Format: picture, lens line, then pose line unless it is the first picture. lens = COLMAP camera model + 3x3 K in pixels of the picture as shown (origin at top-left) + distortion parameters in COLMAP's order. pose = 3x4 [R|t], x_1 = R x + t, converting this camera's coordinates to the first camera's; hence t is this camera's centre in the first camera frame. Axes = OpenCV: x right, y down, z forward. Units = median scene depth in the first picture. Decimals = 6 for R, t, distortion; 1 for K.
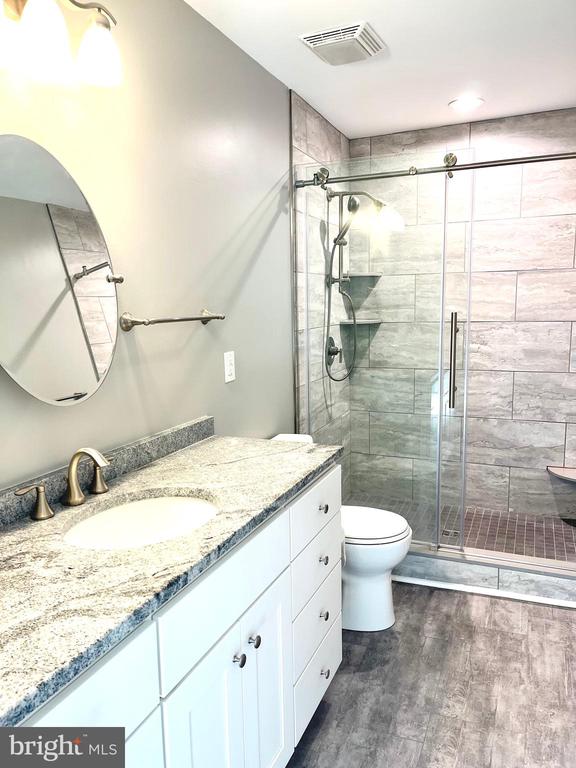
lens RADIAL K [[577.6, 0, 287.2], [0, 577.6, 384.9], [0, 0, 1]] dist [0.039106, -0.049181]
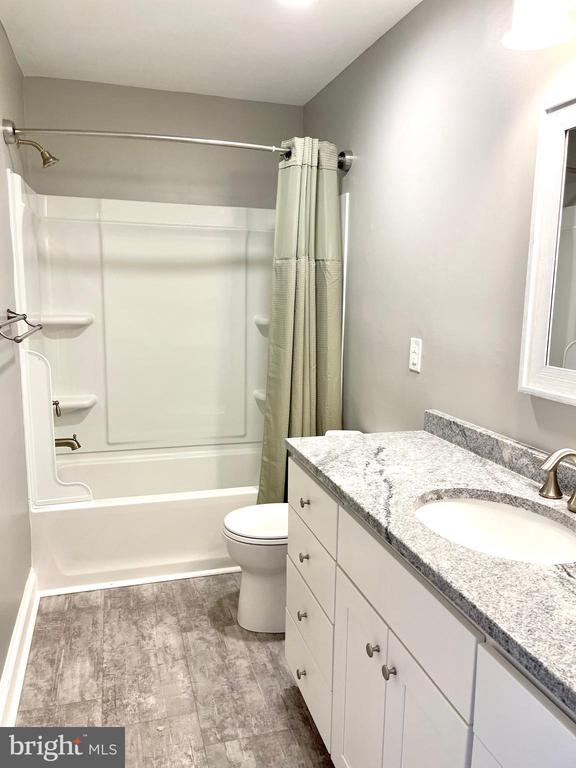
lens RADIAL K [[577.6, 0, 286.5], [0, 577.6, 383.7], [0, 0, 1]] dist [0.039106, -0.049181]
pose [[-0.771798, 0.111330, -0.626046, 0.731171], [-0.093060, 0.954176, 0.284407, -0.261722], [0.629022, 0.277764, -0.726071, 1.781525]]
